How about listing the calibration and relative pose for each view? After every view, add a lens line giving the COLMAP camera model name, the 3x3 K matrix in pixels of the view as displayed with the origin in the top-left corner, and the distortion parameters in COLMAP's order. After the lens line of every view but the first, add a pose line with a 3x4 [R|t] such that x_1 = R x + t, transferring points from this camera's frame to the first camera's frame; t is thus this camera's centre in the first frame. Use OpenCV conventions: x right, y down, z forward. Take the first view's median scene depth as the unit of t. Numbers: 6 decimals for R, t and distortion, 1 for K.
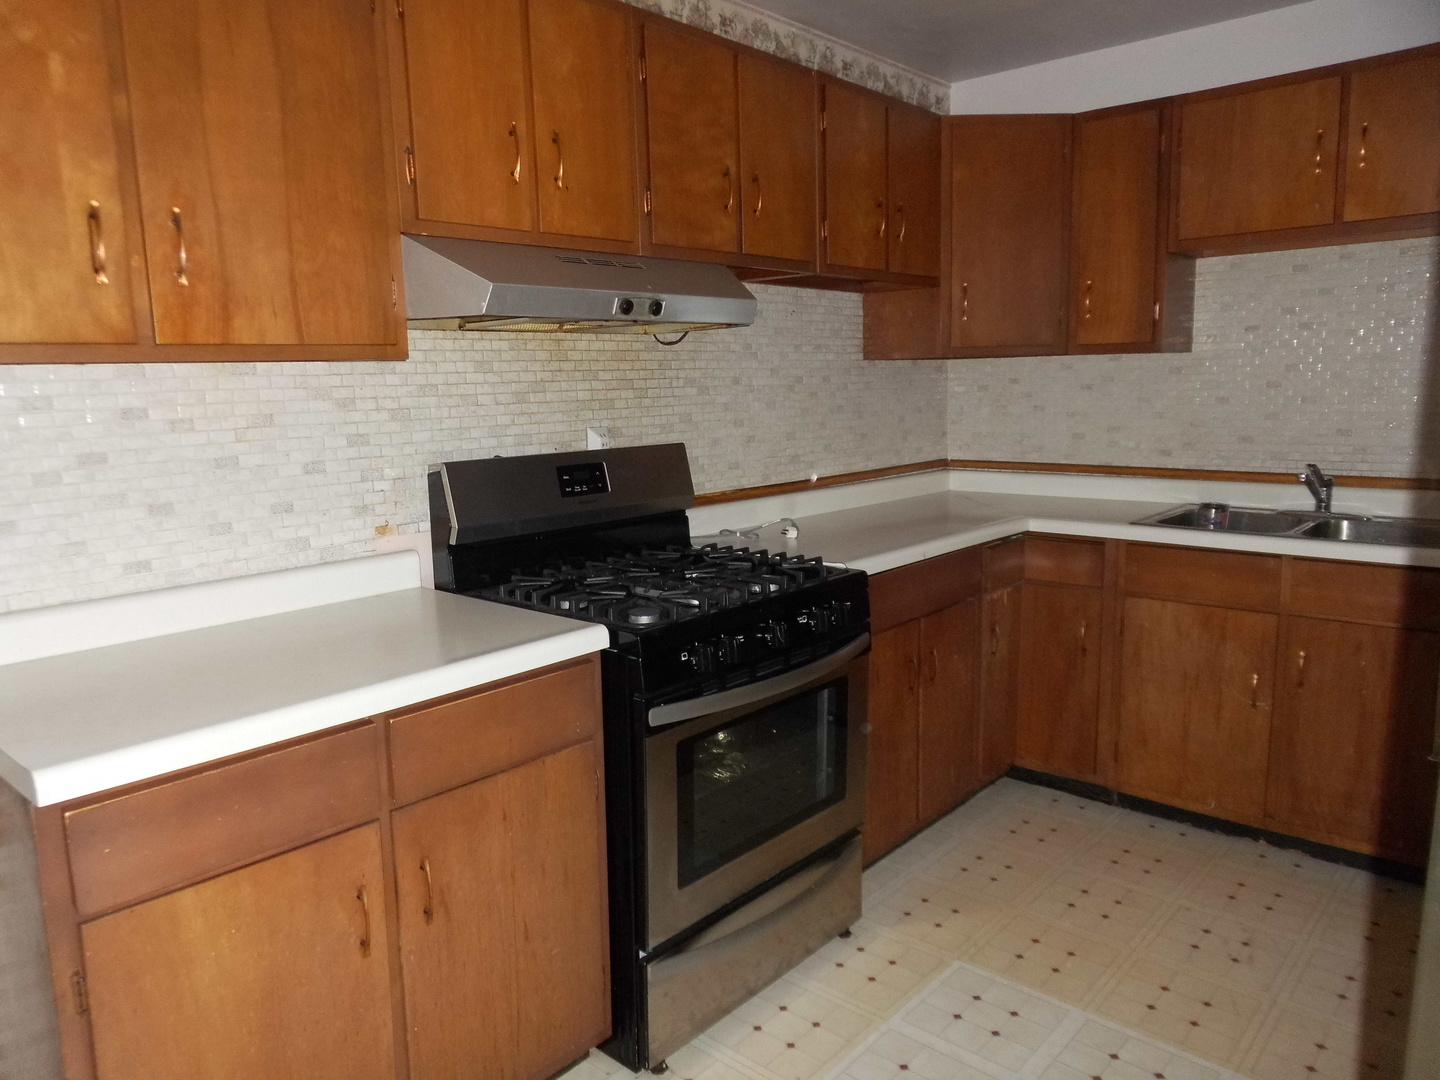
lens RADIAL K [[1037.1, 0, 720.0], [0, 1037.1, 540.0], [0, 0, 1]] dist [0.006779, 0.003856]
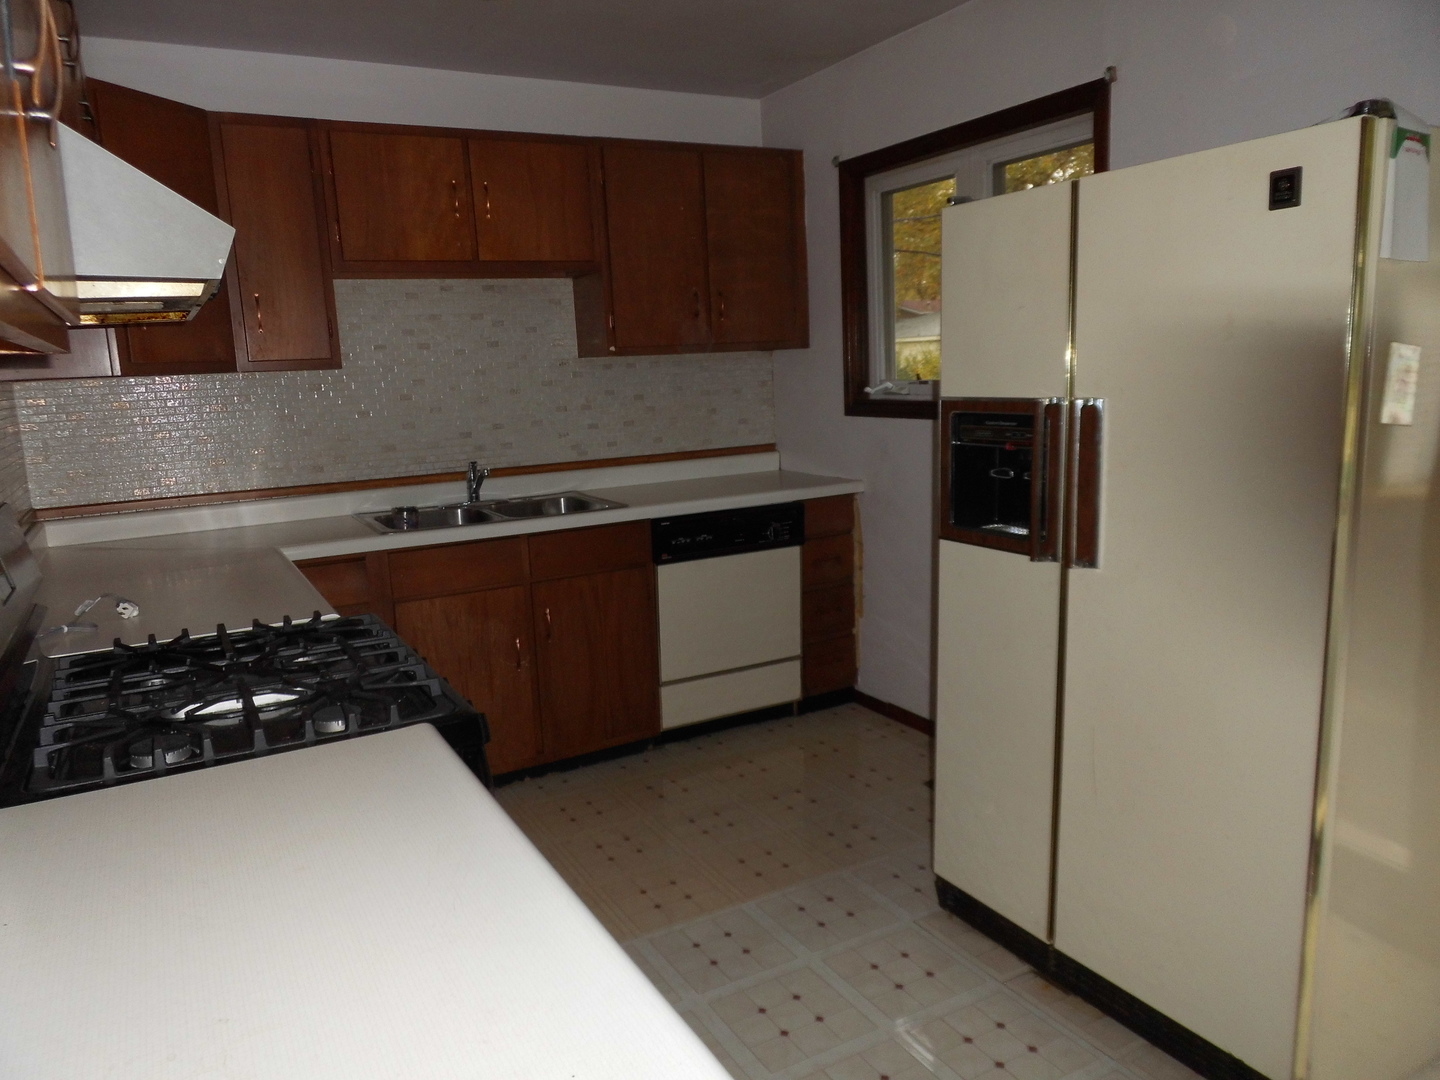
lens RADIAL K [[1017.0, 0, 720.0], [0, 1017.0, 540.0], [0, 0, 1]] dist [-0.016153, -0.001428]
pose [[0.322962, -0.155350, 0.933575, -0.428806], [0.183924, 0.977932, 0.099104, -0.047762], [-0.928368, 0.139700, 0.344408, 0.346321]]
